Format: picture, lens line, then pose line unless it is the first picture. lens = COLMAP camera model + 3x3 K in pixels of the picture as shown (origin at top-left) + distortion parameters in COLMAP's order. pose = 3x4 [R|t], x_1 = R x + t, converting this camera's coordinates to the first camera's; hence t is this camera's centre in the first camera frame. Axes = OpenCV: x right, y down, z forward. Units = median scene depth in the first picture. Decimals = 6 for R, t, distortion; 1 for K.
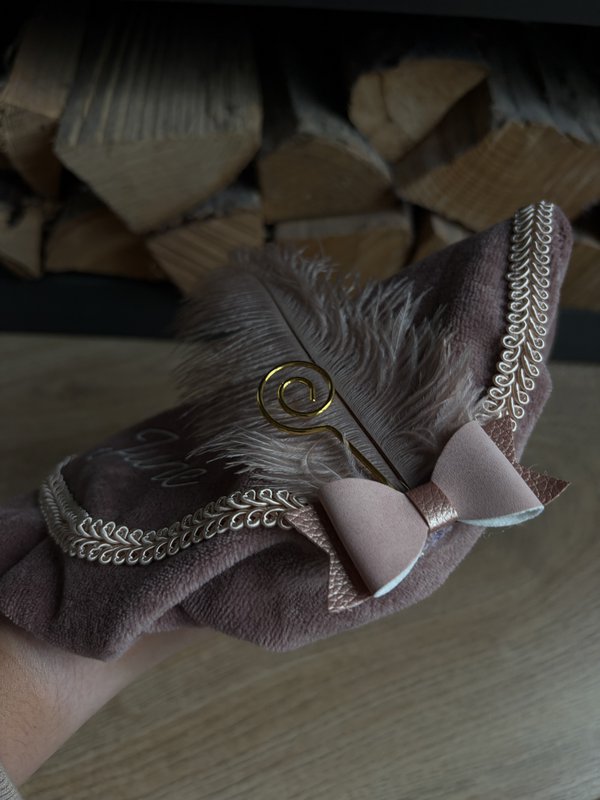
lens RADIAL K [[637.1, 0, 297.8], [0, 637.1, 397.1], [0, 0, 1]] dist [0.021780, -0.055750]
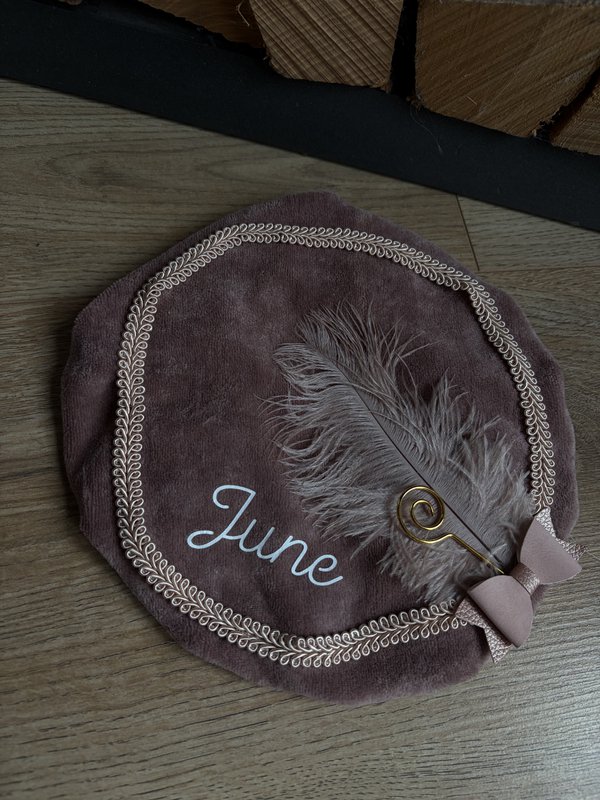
lens RADIAL K [[637.1, 0, 298.2], [0, 637.1, 407.2], [0, 0, 1]] dist [0.021780, -0.055750]
pose [[0.980834, 0.194053, 0.017573, -0.106644], [-0.194054, 0.964735, 0.177848, 0.095244], [0.017558, -0.177849, 0.983901, 0.284569]]
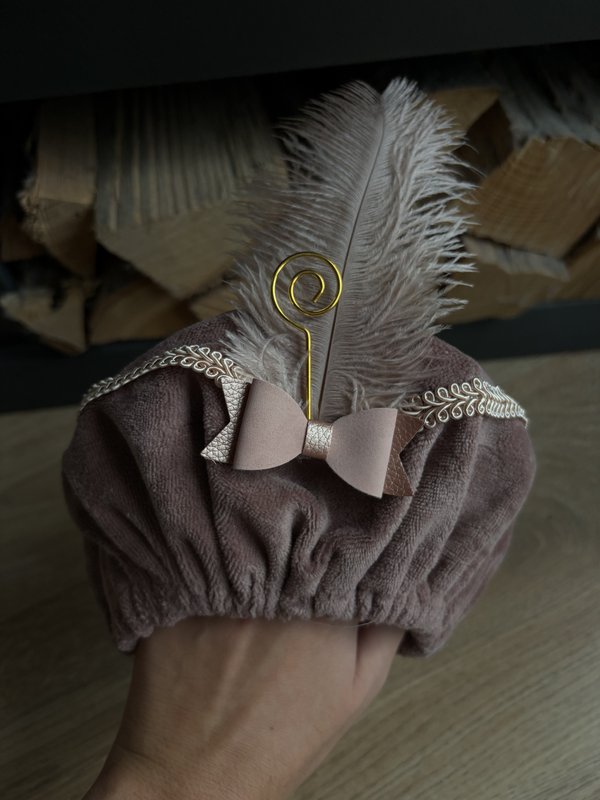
lens RADIAL K [[637.1, 0, 297.4], [0, 637.1, 400.4], [0, 0, 1]] dist [0.021780, -0.055750]
pose [[0.987203, -0.159441, -0.003113, -0.098258], [0.159465, 0.987147, 0.010550, -0.084551], [0.001391, -0.010912, 0.999940, -0.030011]]
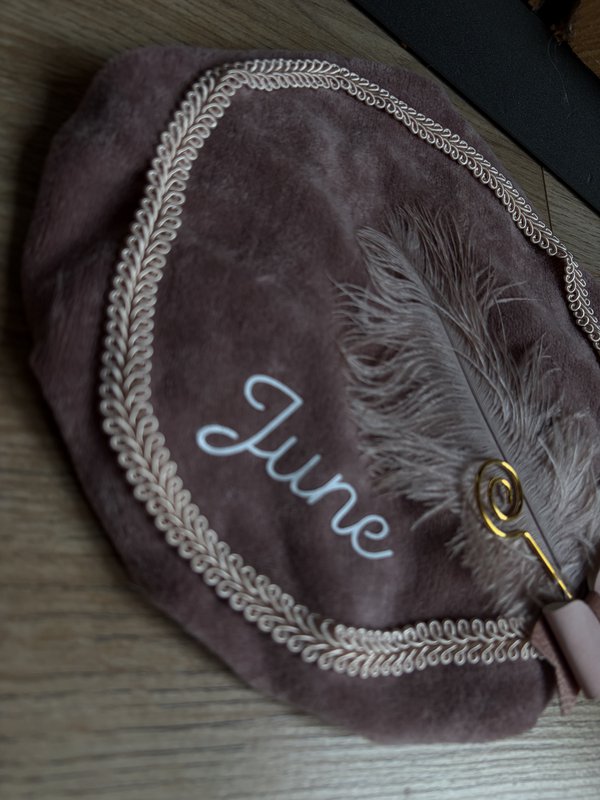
lens RADIAL K [[637.1, 0, 304.4], [0, 637.1, 399.9], [0, 0, 1]] dist [0.021780, -0.055750]
pose [[0.837759, 0.482975, 0.254746, -0.252674], [-0.505144, 0.862652, 0.025709, 0.322962], [-0.207341, -0.150221, 0.966666, 0.516451]]
